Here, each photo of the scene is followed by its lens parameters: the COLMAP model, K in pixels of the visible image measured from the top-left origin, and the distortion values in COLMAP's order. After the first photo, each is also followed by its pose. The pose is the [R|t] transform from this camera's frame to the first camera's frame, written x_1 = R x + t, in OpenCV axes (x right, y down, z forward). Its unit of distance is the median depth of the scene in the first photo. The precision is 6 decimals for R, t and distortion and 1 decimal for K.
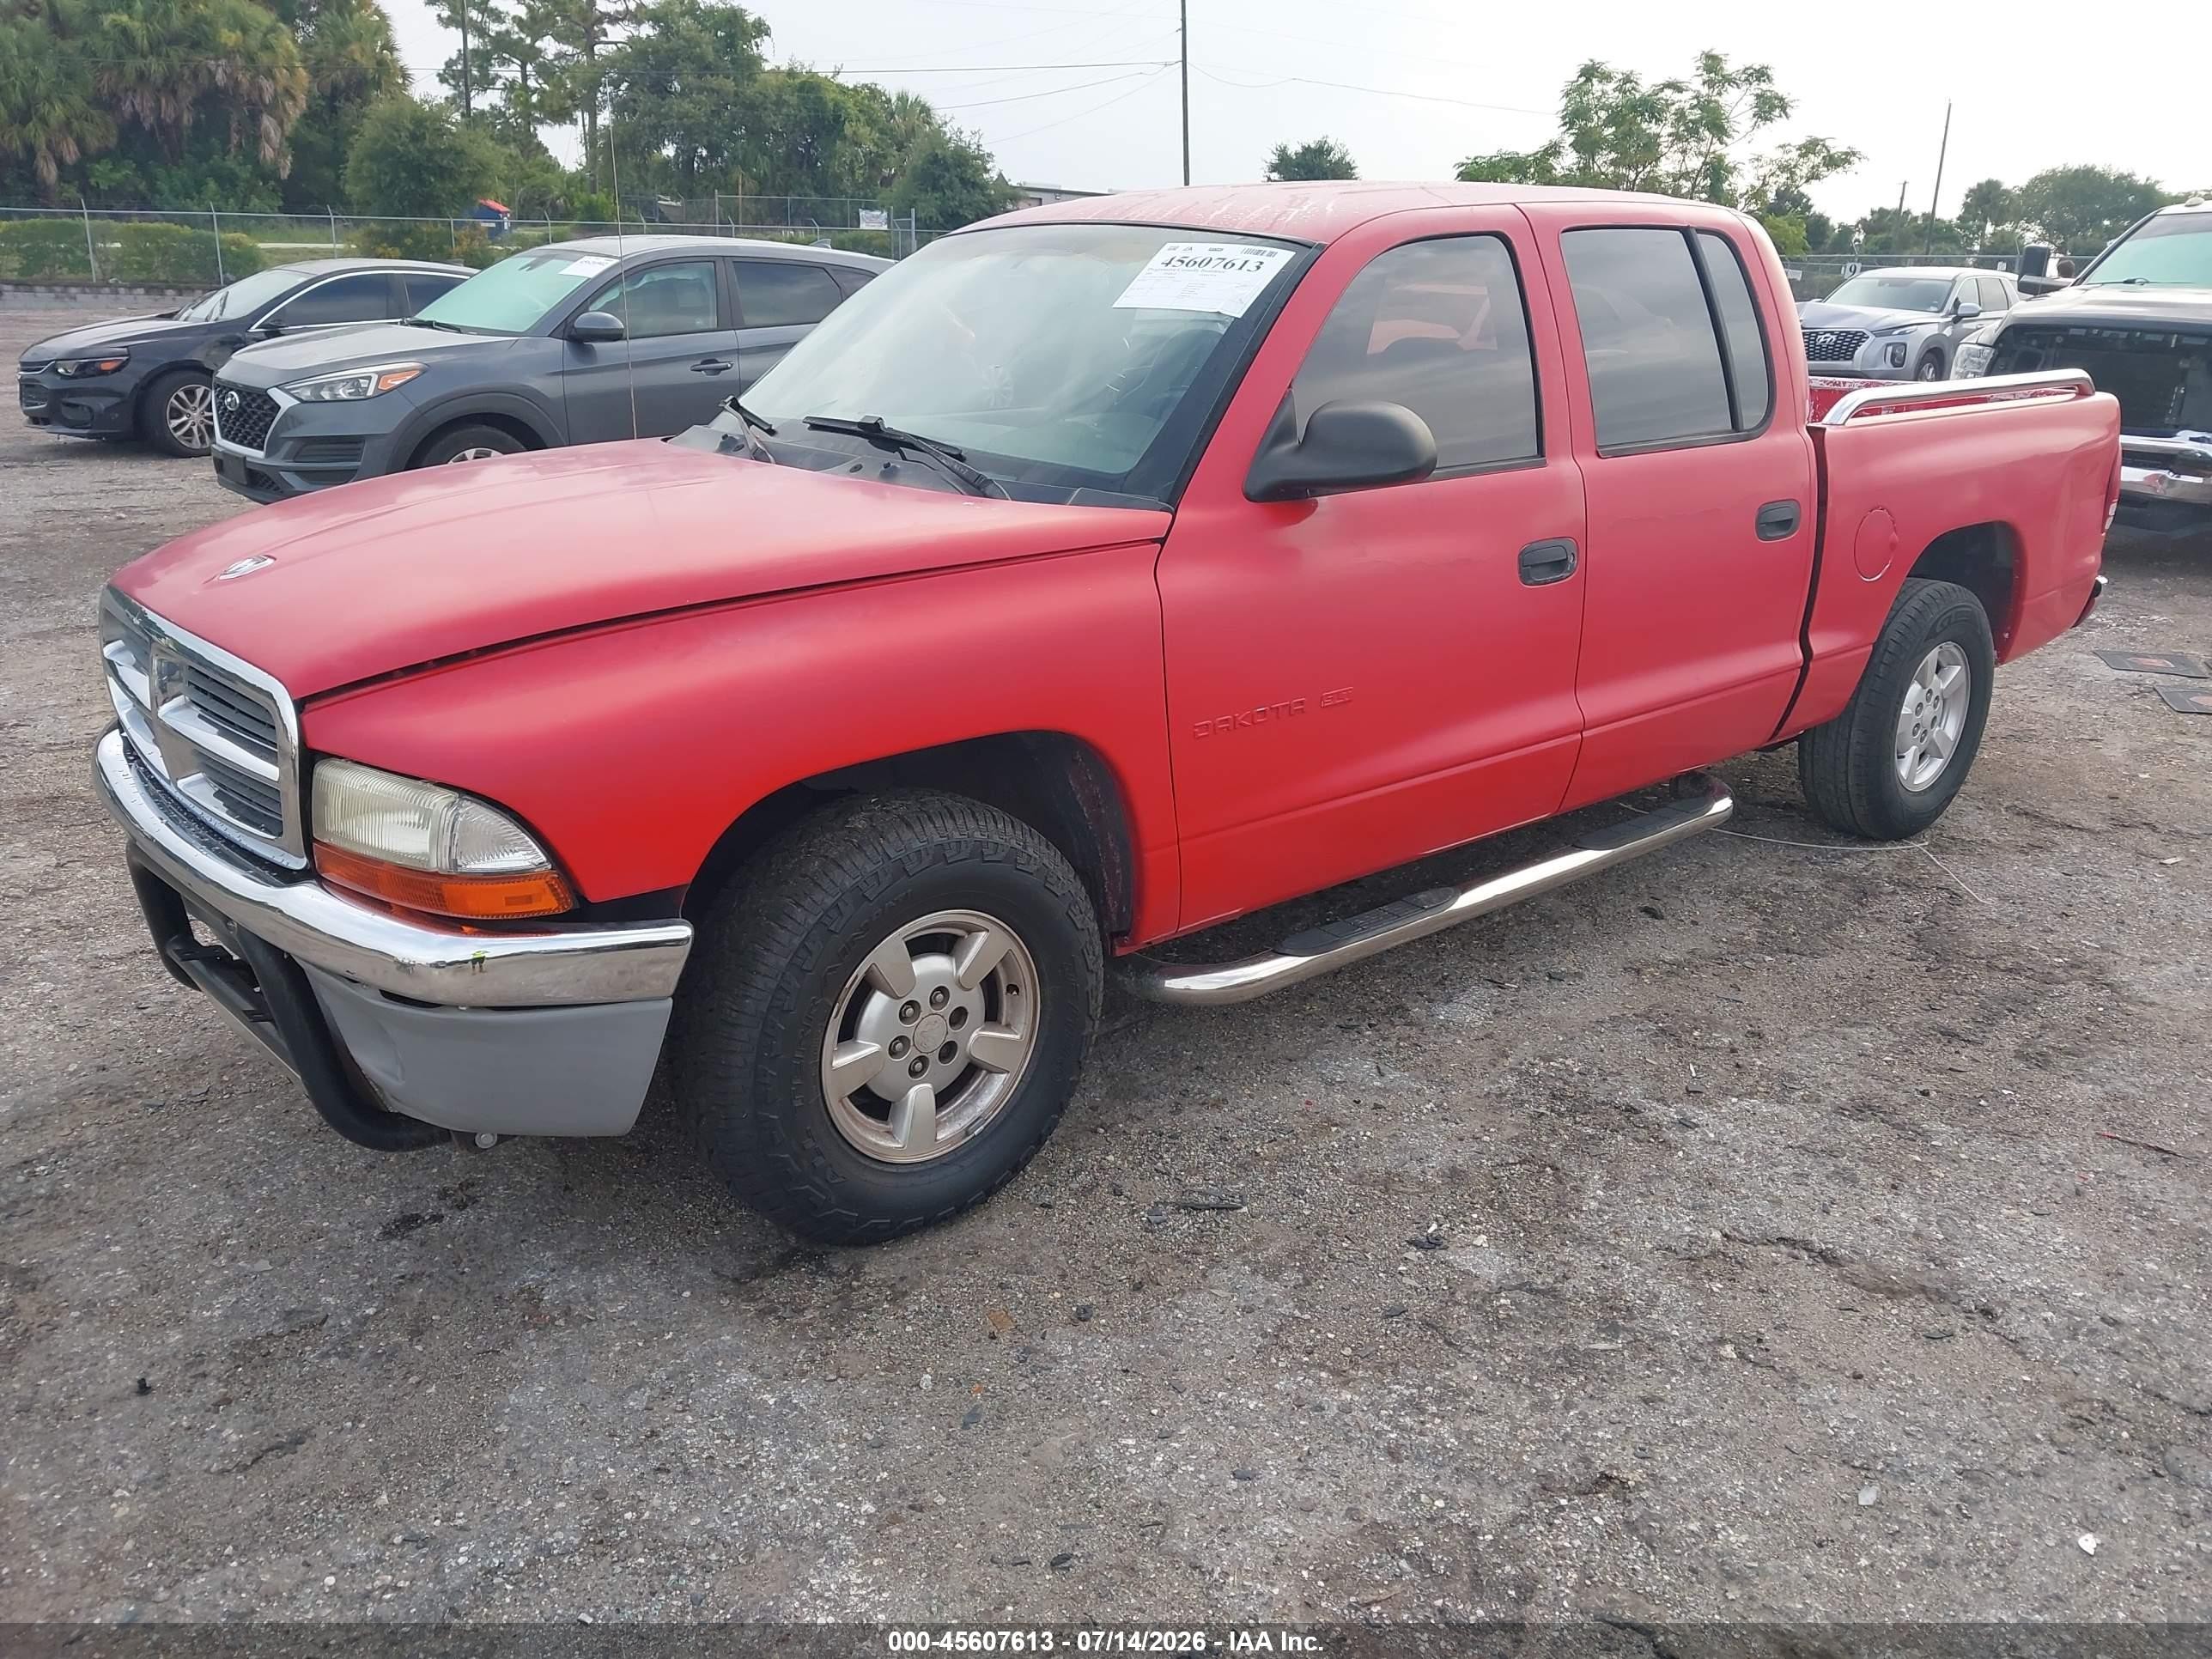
lens RADIAL K [[1745.5, 0, 1128.6], [0, 1745.5, 835.2], [0, 0, 1]] dist [0.017794, -0.020884]
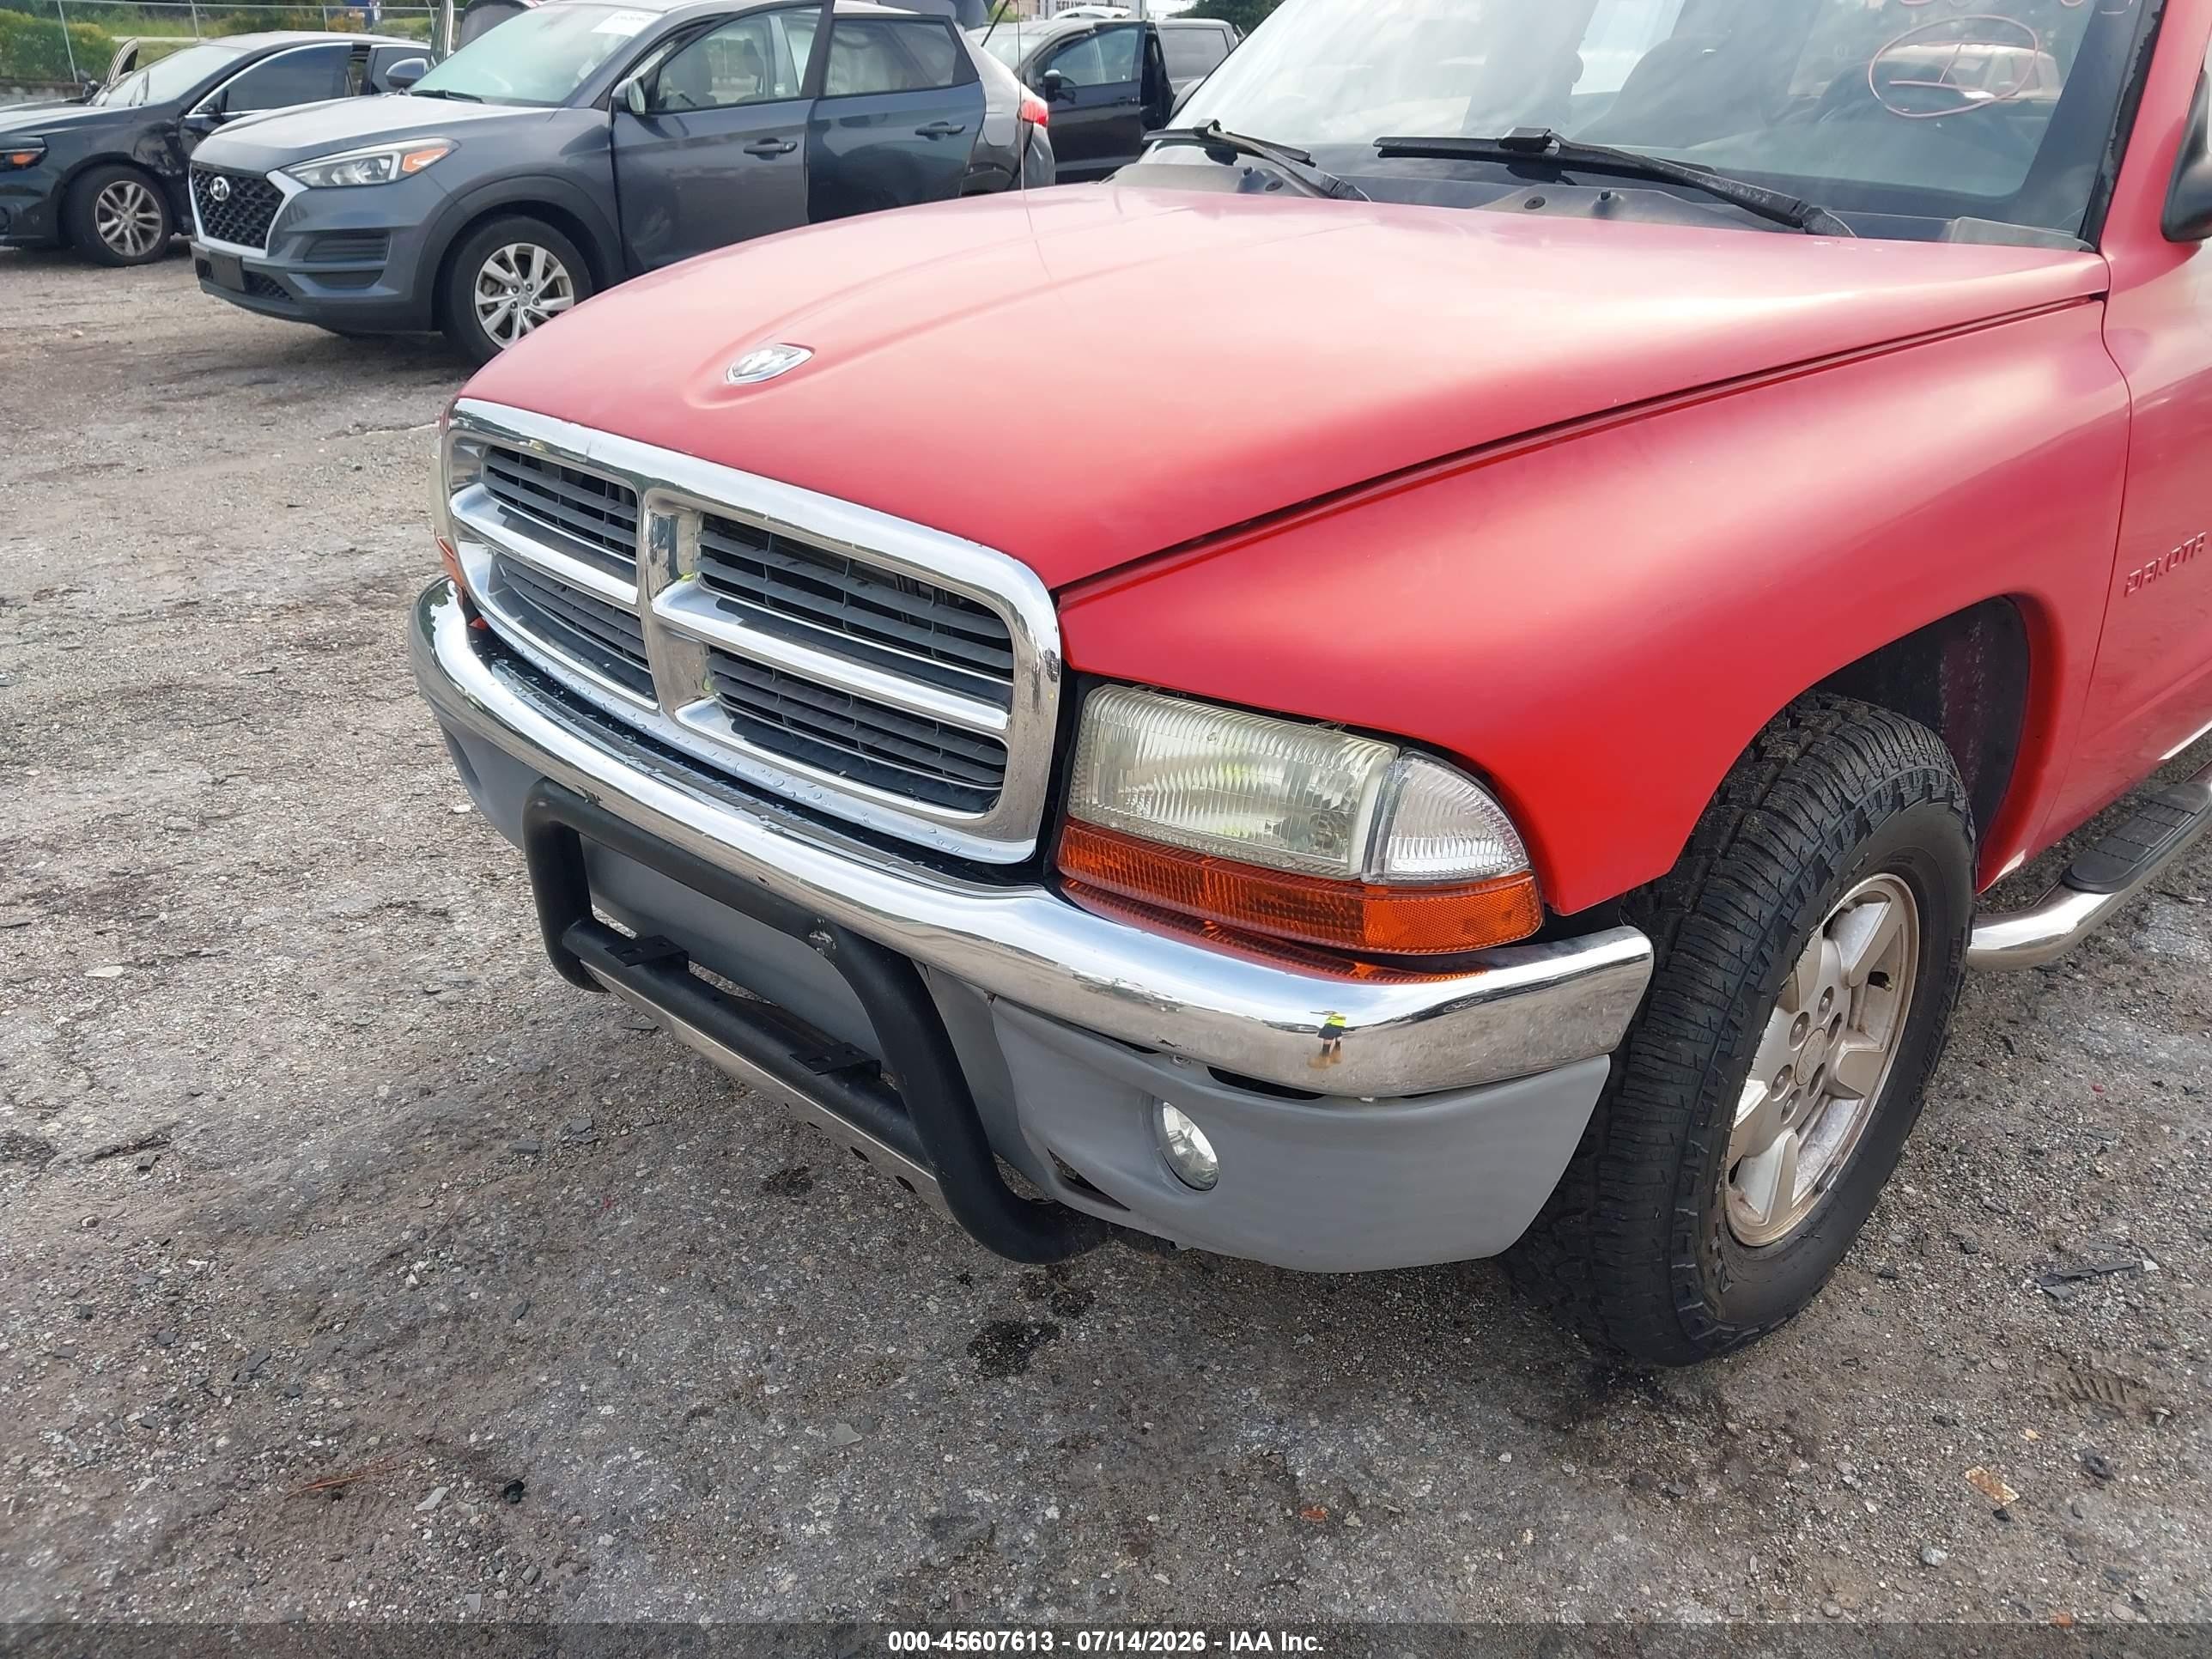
lens RADIAL K [[1745.5, 0, 1104.2], [0, 1745.5, 842.2], [0, 0, 1]] dist [0.017794, -0.020884]
pose [[0.998762, -0.029043, 0.040390, -0.201805], [0.024632, 0.994090, 0.105732, -0.022307], [-0.043222, -0.104606, 0.993574, 0.173267]]
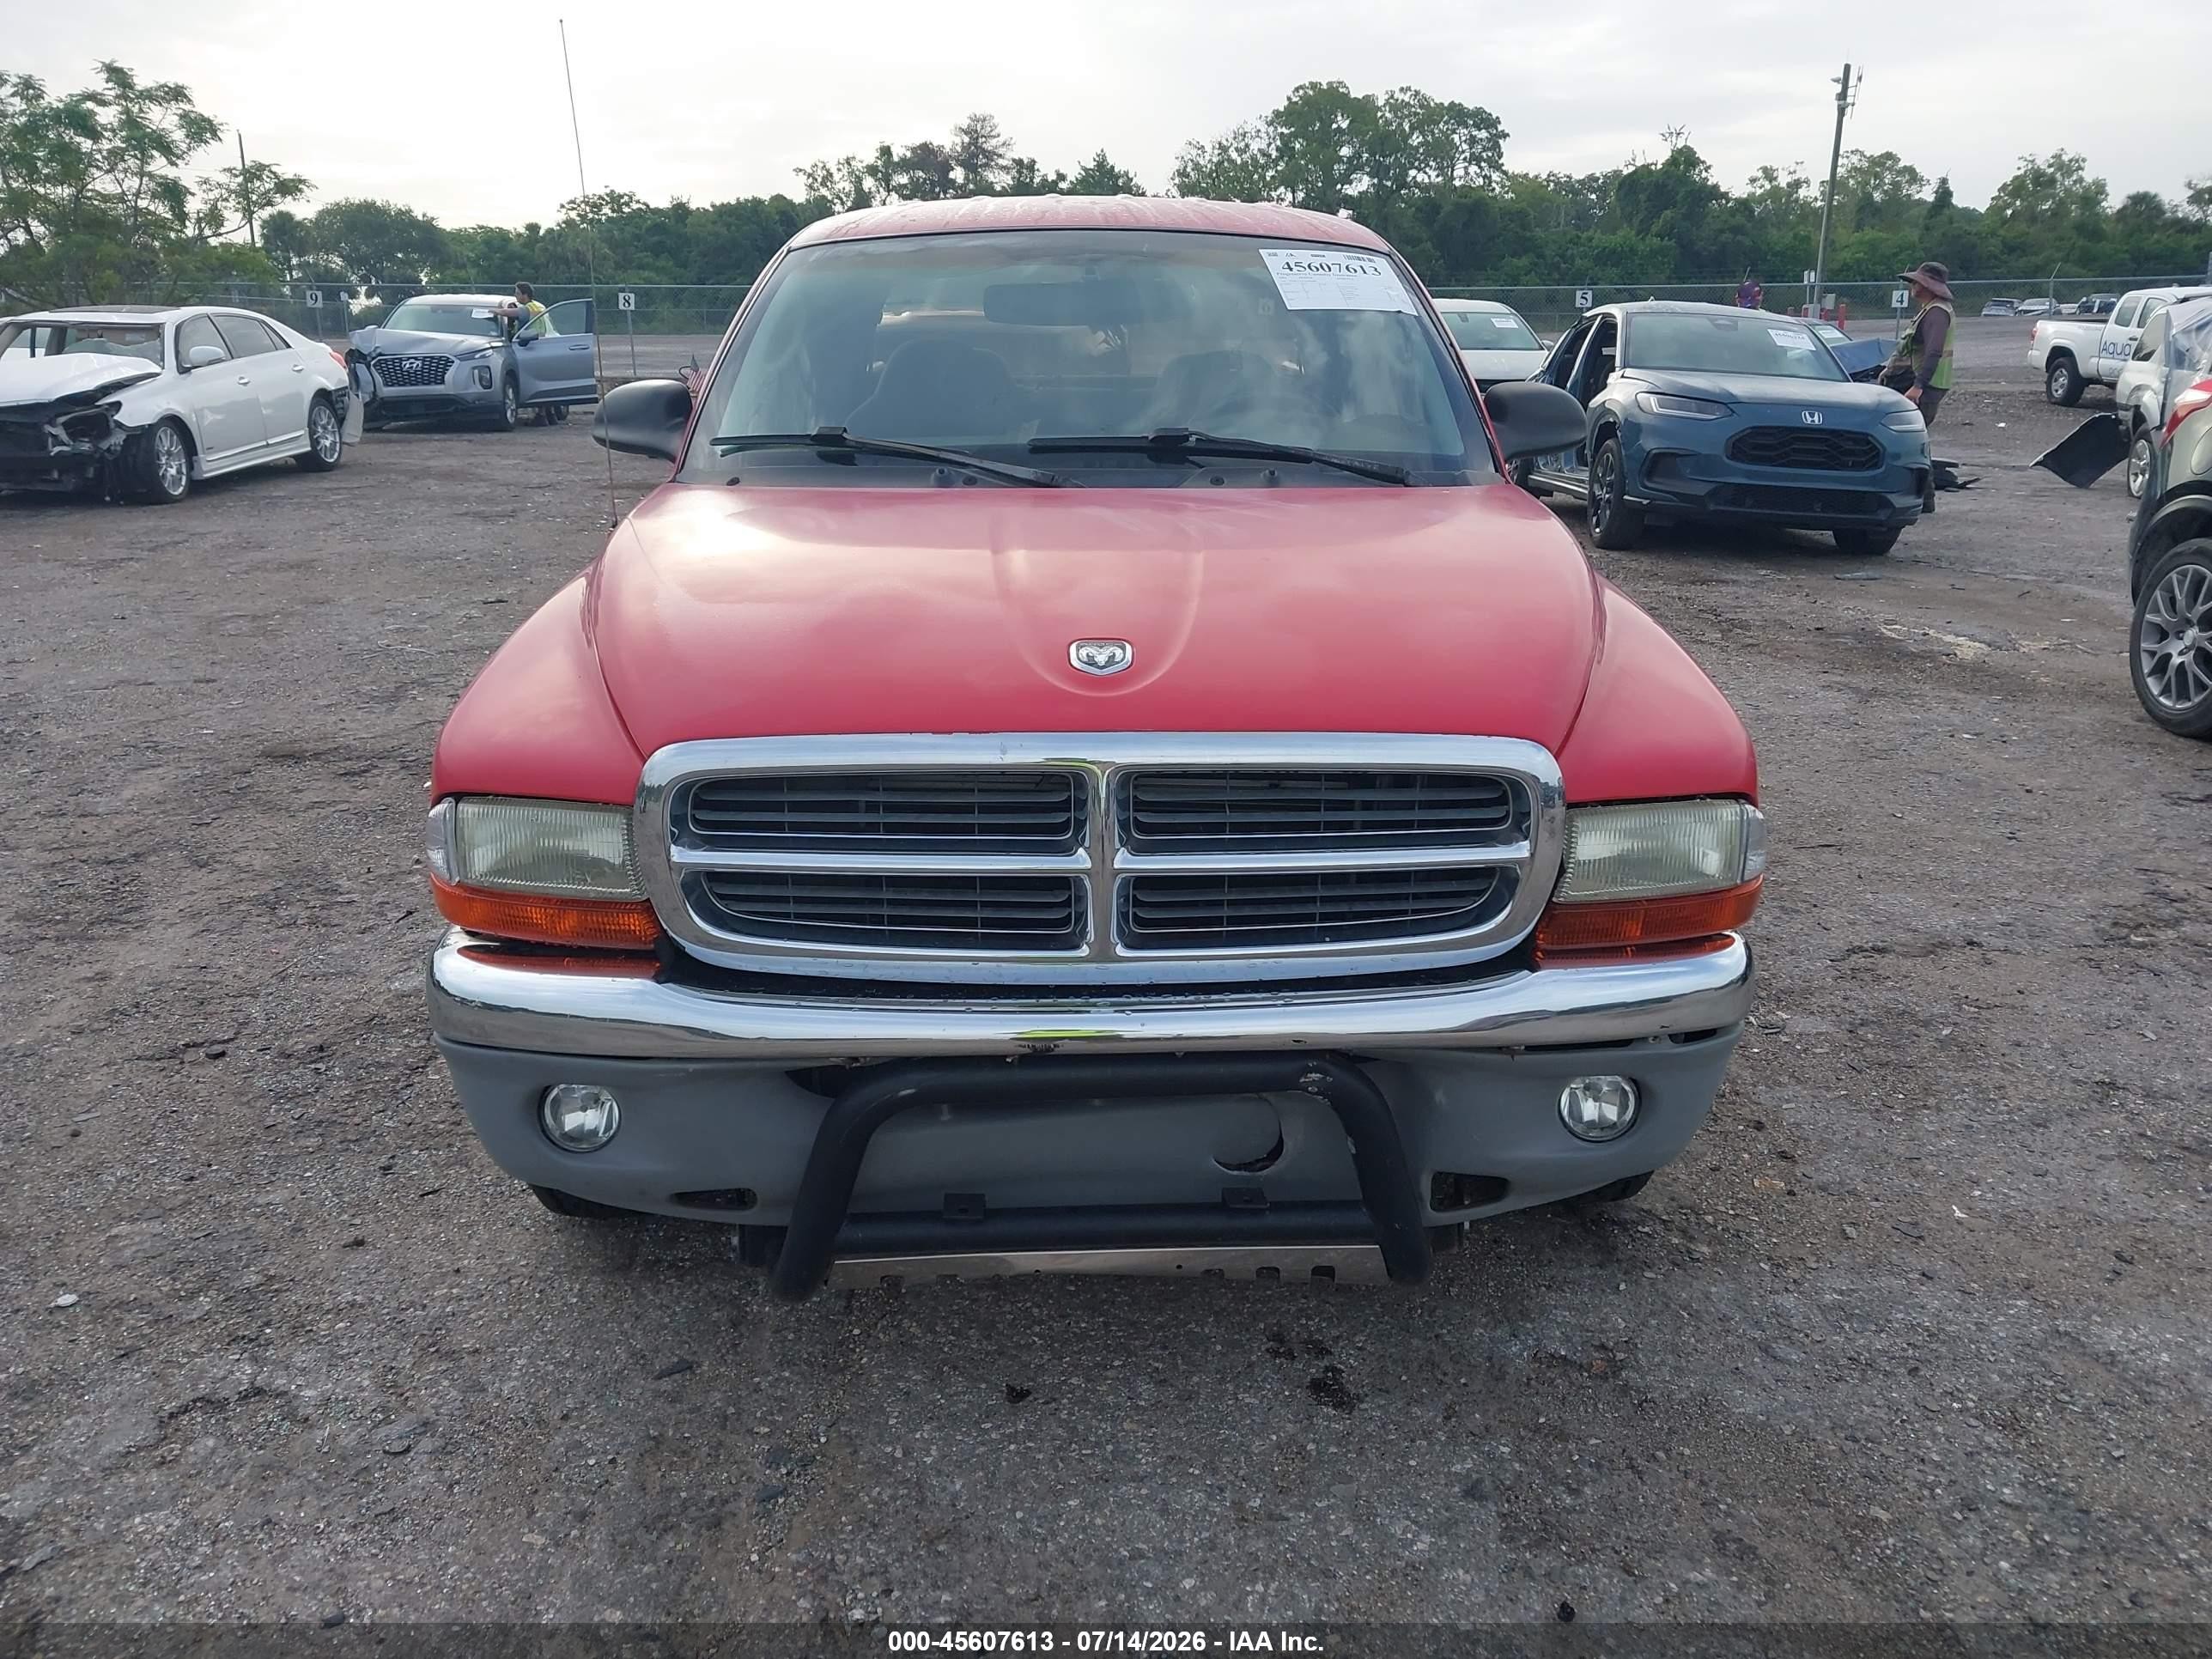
lens RADIAL K [[1745.5, 0, 1120.6], [0, 1745.5, 815.0], [0, 0, 1]] dist [0.017794, -0.020884]
pose [[0.638352, -0.225001, 0.736126, -0.525227], [0.244304, 0.966102, 0.083439, -0.071329], [-0.729947, 0.126575, 0.671682, 0.239422]]
